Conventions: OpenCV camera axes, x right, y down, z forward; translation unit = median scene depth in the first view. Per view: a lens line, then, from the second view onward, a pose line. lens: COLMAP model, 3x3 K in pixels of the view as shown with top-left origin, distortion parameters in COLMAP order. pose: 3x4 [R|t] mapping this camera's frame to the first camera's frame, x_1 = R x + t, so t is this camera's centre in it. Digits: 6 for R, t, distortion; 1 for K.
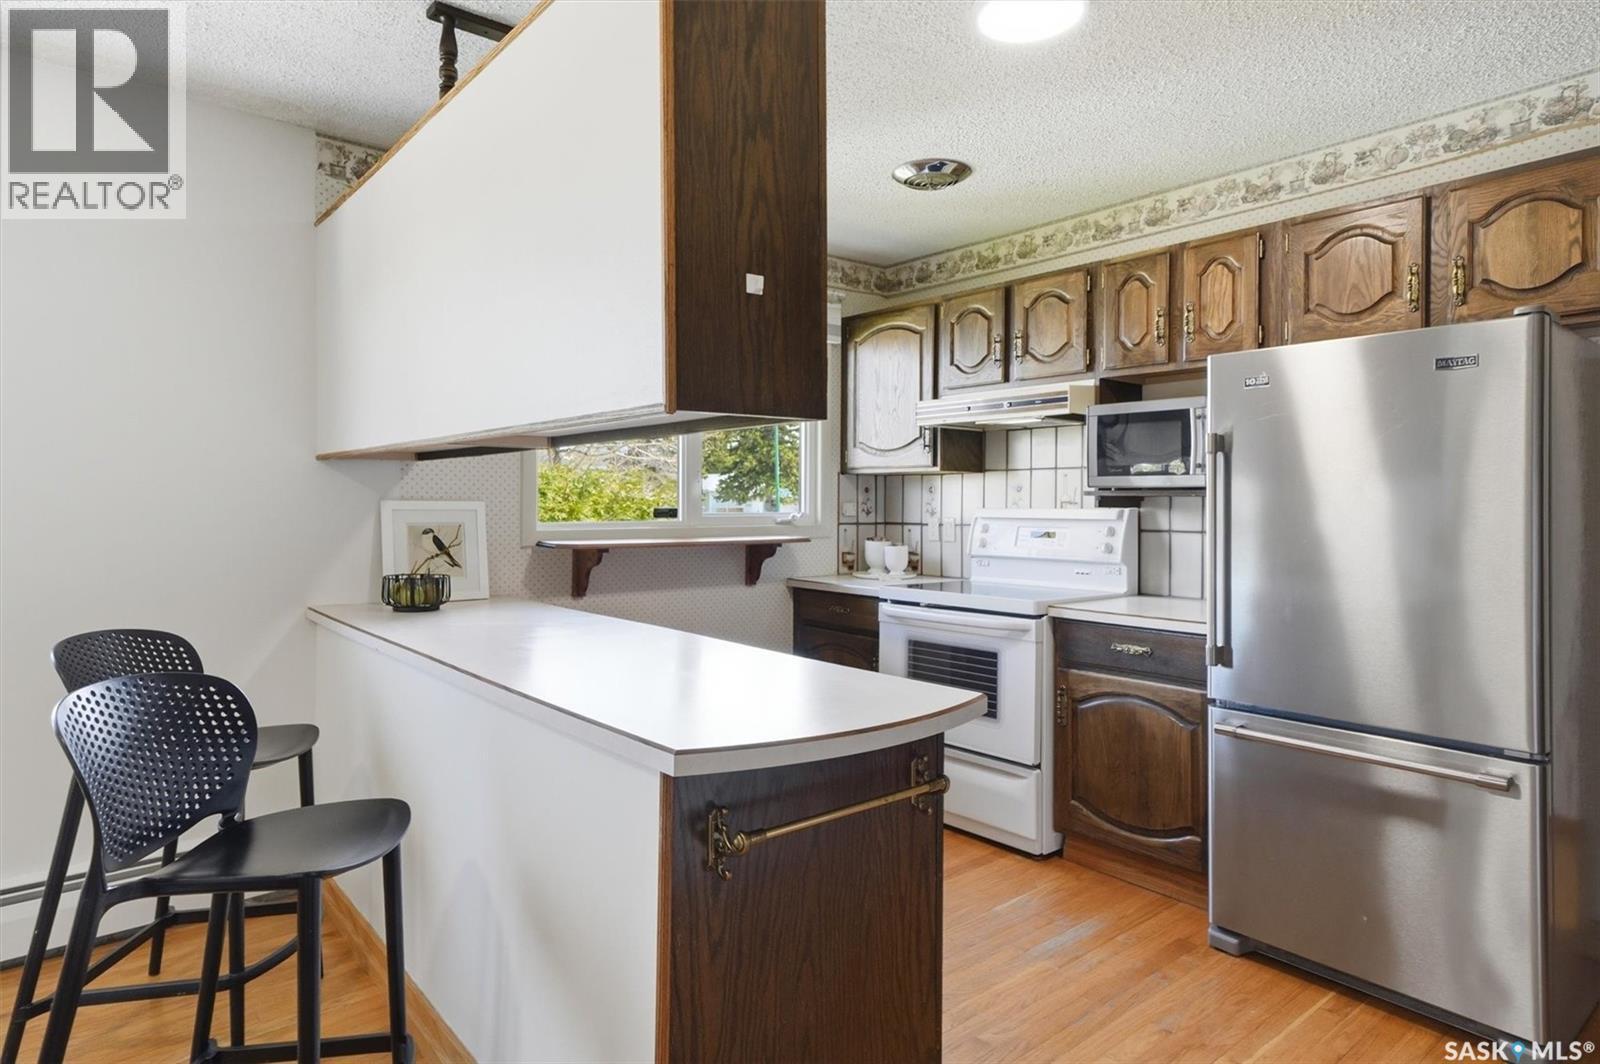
lens RADIAL K [[913.7, 0, 798.7], [0, 913.7, 499.3], [0, 0, 1]] dist [0.003751, 0.000387]
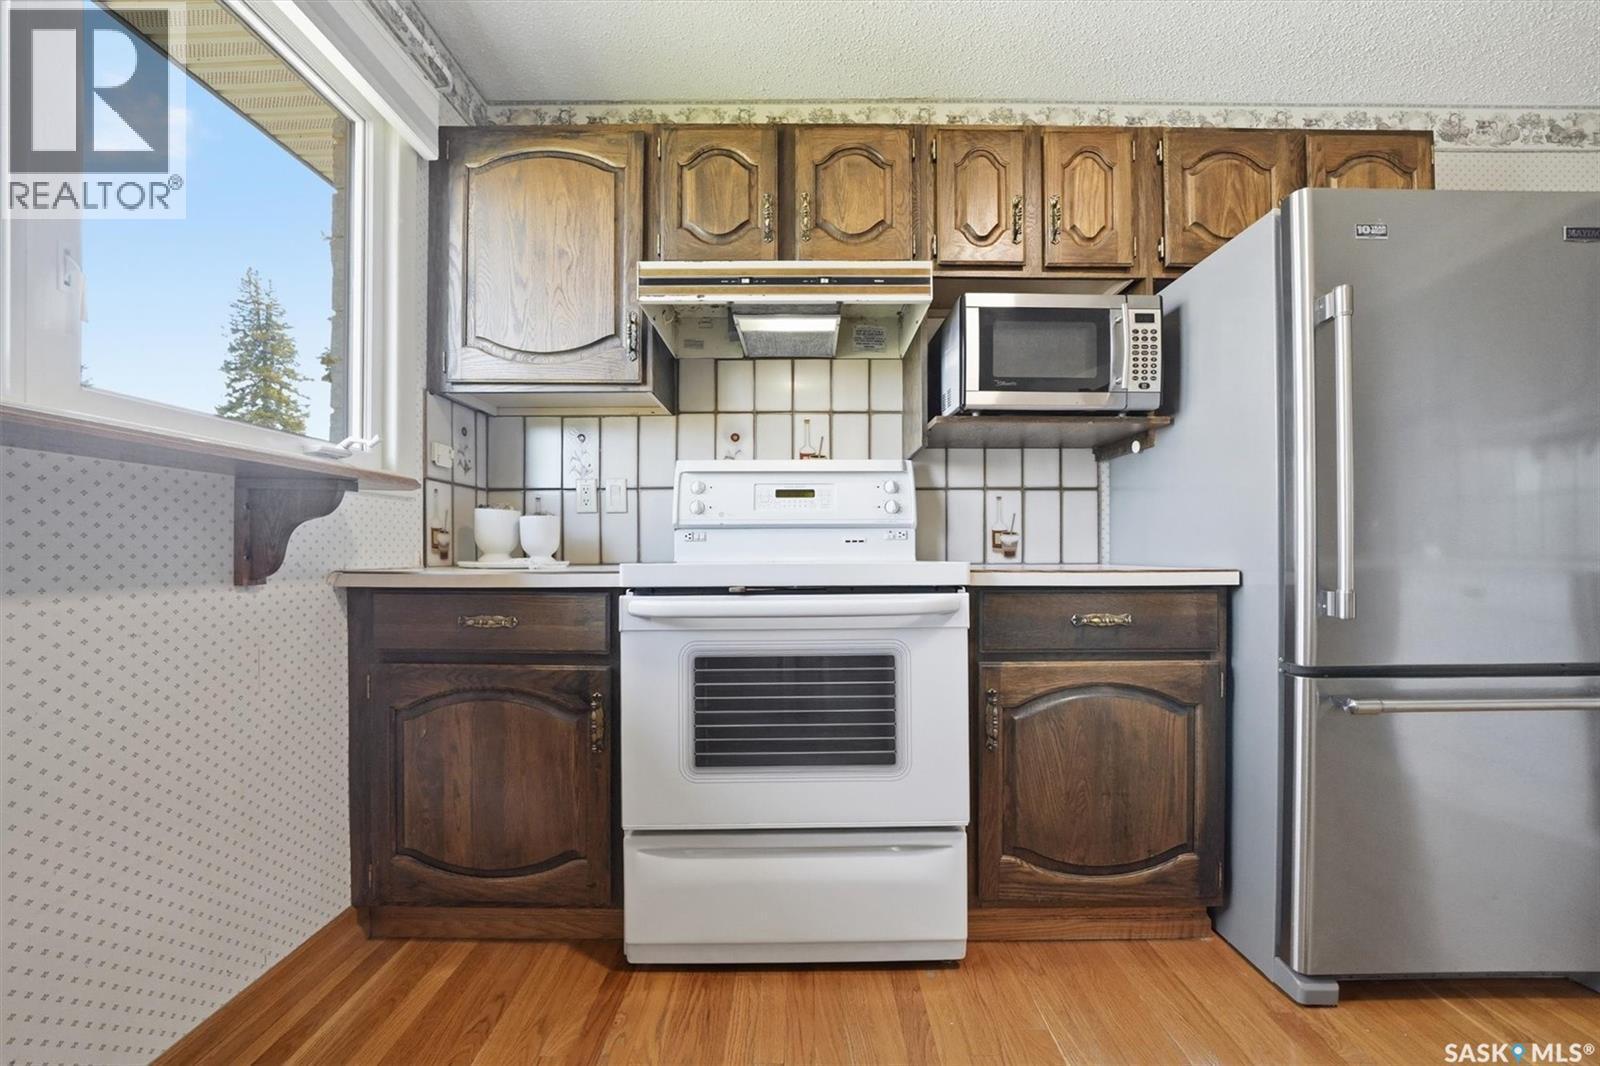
lens RADIAL K [[591.5, 0, 802.6], [0, 591.5, 552.9], [0, 0, 1]] dist [-0.019023, 0.000046]
pose [[0.639907, -0.007858, 0.768412, -0.108991], [0.001767, 0.999960, 0.008754, 0.088105], [-0.768450, -0.004244, 0.639895, 0.724586]]
